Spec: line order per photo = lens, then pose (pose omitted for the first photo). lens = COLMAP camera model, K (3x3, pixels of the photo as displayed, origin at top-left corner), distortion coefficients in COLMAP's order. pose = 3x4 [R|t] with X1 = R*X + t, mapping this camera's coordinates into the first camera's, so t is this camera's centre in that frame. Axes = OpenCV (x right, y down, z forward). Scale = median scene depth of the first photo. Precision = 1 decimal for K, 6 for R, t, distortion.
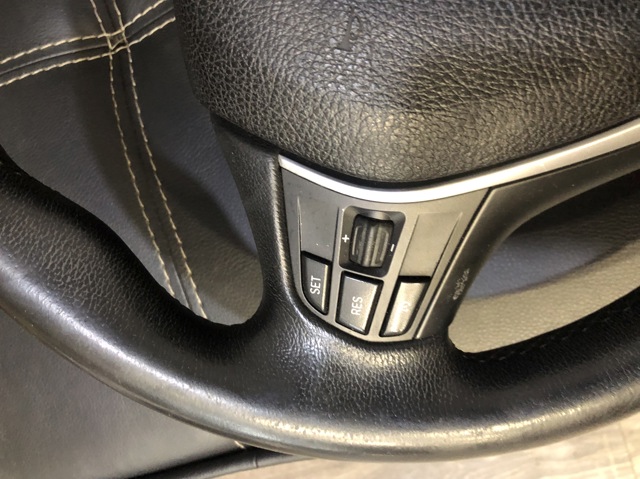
lens RADIAL K [[519.1, 0, 317.6], [0, 519.1, 250.2], [0, 0, 1]] dist [-0.007553, -0.008196]
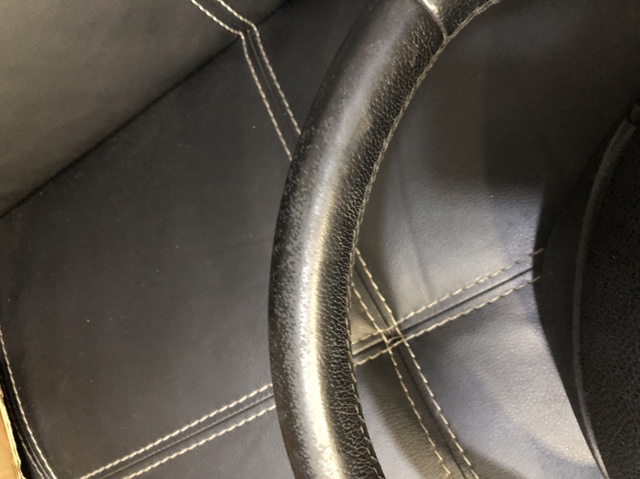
lens RADIAL K [[514.8, 0, 320.0], [0, 514.8, 239.5], [0, 0, 1]] dist [0.004719, -0.003665]
pose [[0.976495, -0.195601, -0.090538, -0.639325], [0.188722, 0.978829, -0.079235, -0.876475], [0.104120, 0.060286, 0.992736, -0.170778]]
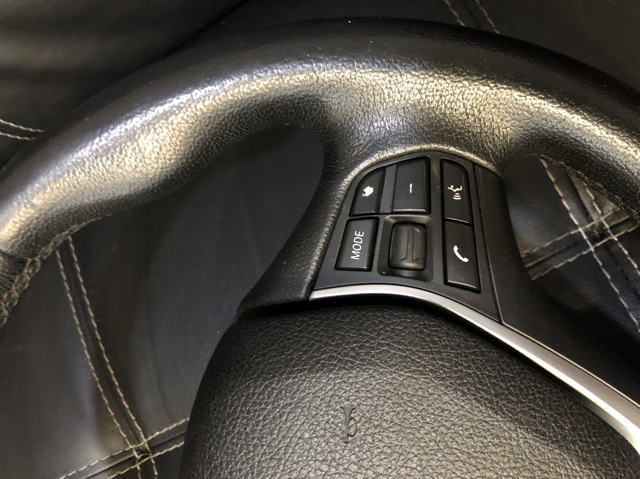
lens RADIAL K [[516.9, 0, 327.3], [0, 516.9, 244.0], [0, 0, 1]] dist [-0.002605, -0.003779]
pose [[0.984563, -0.170252, -0.040626, 0.226946], [0.166866, 0.983062, -0.075790, -1.126887], [0.052841, 0.067841, 0.996296, -0.238581]]
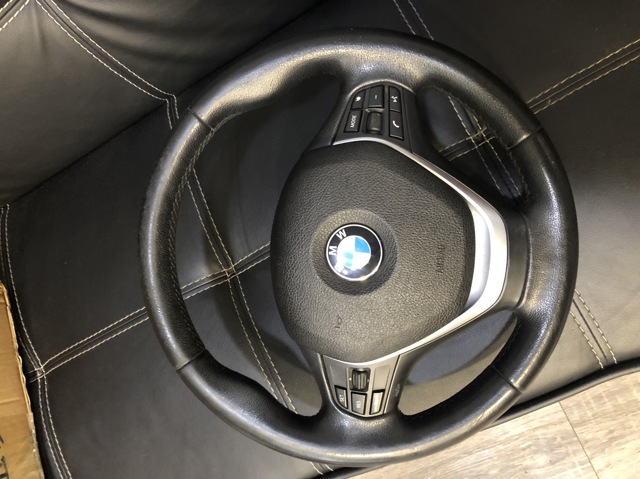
lens RADIAL K [[514.8, 0, 320.0], [0, 514.8, 239.5], [0, 0, 1]] dist [0.004719, -0.003665]
pose [[0.986529, -0.150464, -0.064200, 0.162117], [0.142609, 0.983294, -0.113118, -0.409899], [0.080148, 0.102438, 0.991505, -1.549612]]
